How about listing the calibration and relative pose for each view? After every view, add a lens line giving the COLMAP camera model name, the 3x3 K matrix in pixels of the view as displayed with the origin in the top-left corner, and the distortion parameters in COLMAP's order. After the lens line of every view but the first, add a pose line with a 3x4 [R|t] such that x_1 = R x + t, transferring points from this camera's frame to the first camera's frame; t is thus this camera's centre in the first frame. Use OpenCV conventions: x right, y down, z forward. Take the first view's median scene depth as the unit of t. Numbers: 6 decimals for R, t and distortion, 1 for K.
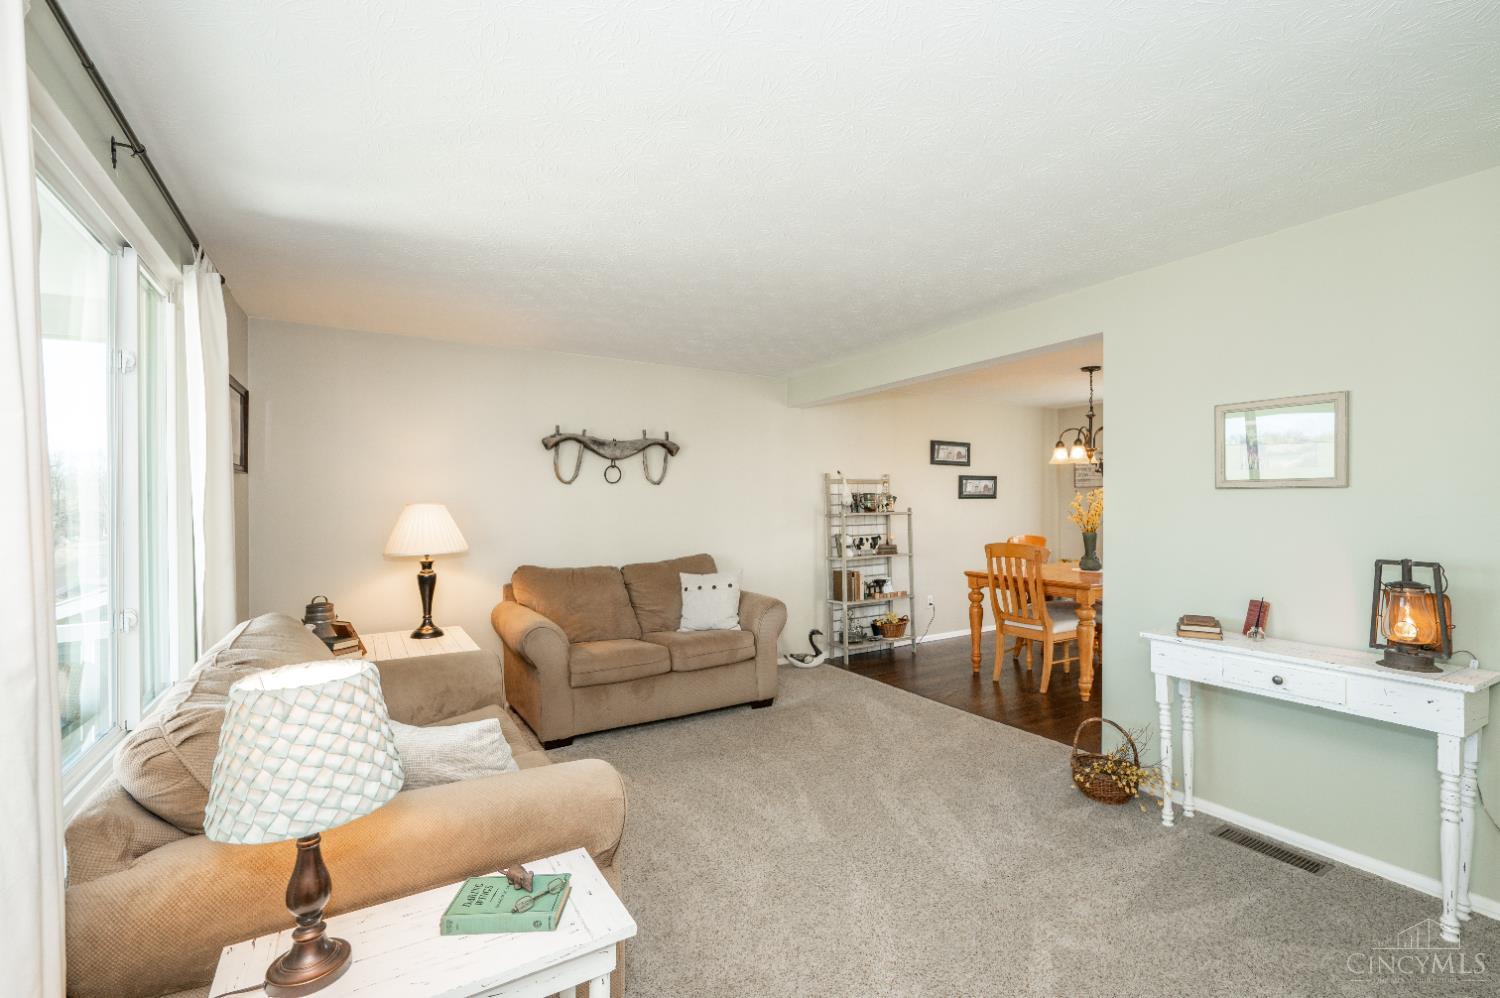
lens RADIAL K [[660.2, 0, 752.3], [0, 660.2, 503.5], [0, 0, 1]] dist [0.002892, 0.000163]
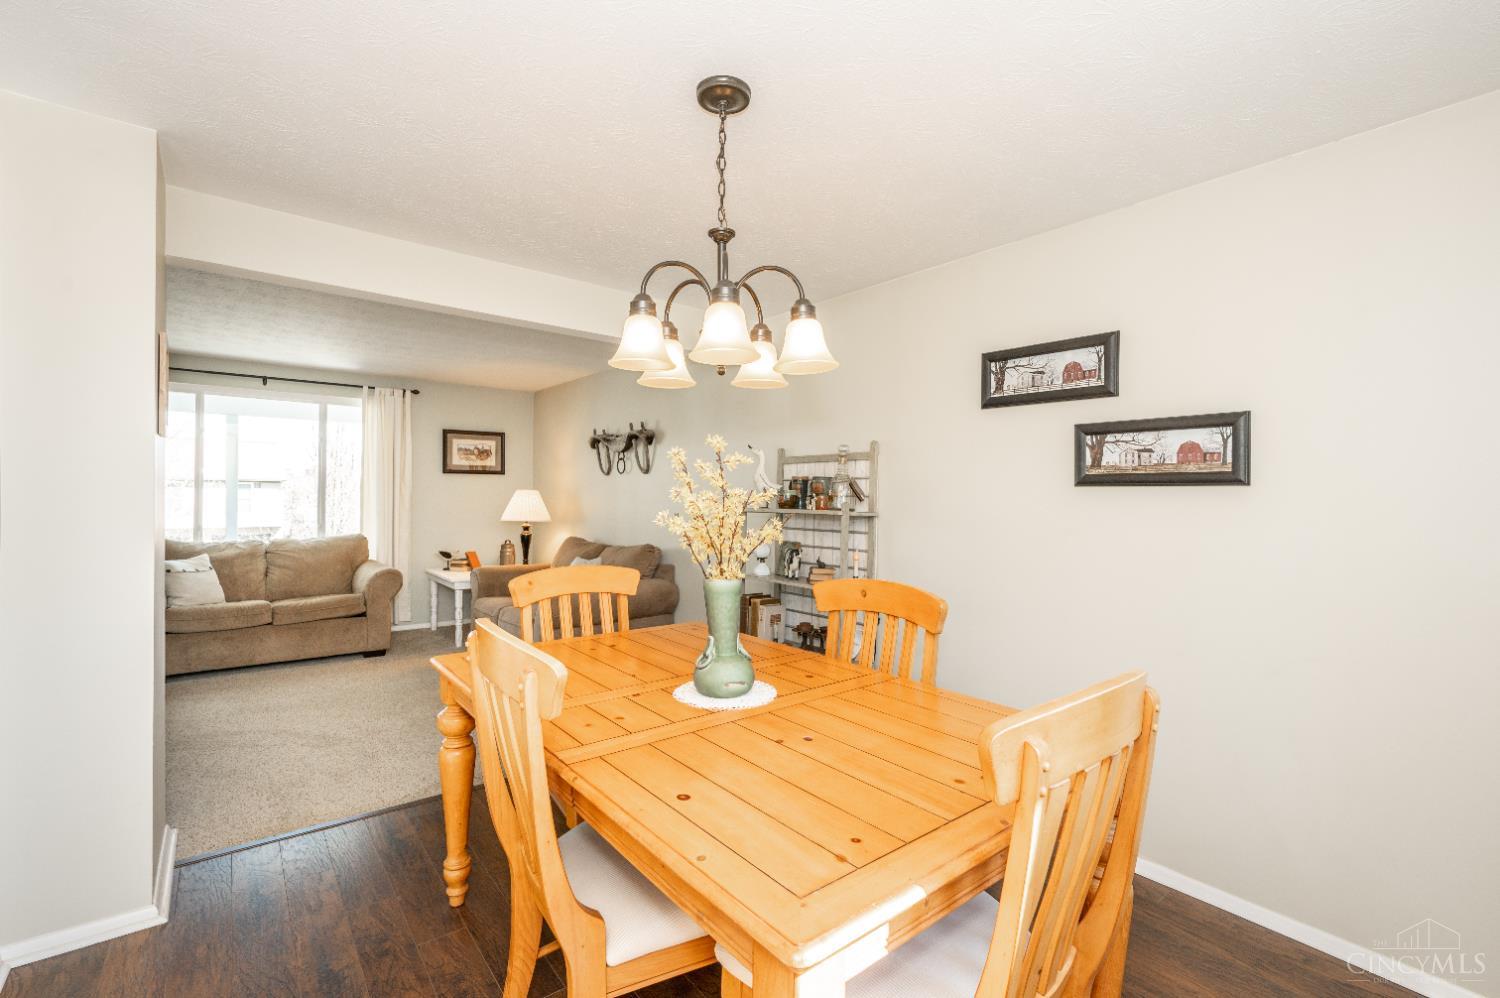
lens RADIAL K [[660.2, 0, 753.4], [0, 660.2, 494.8], [0, 0, 1]] dist [0.002892, 0.000163]
pose [[0.128297, 0.010794, -0.991677, 0.682154], [-0.005876, 0.999931, 0.010124, -0.005079], [0.991718, 0.004529, 0.128351, 0.781185]]
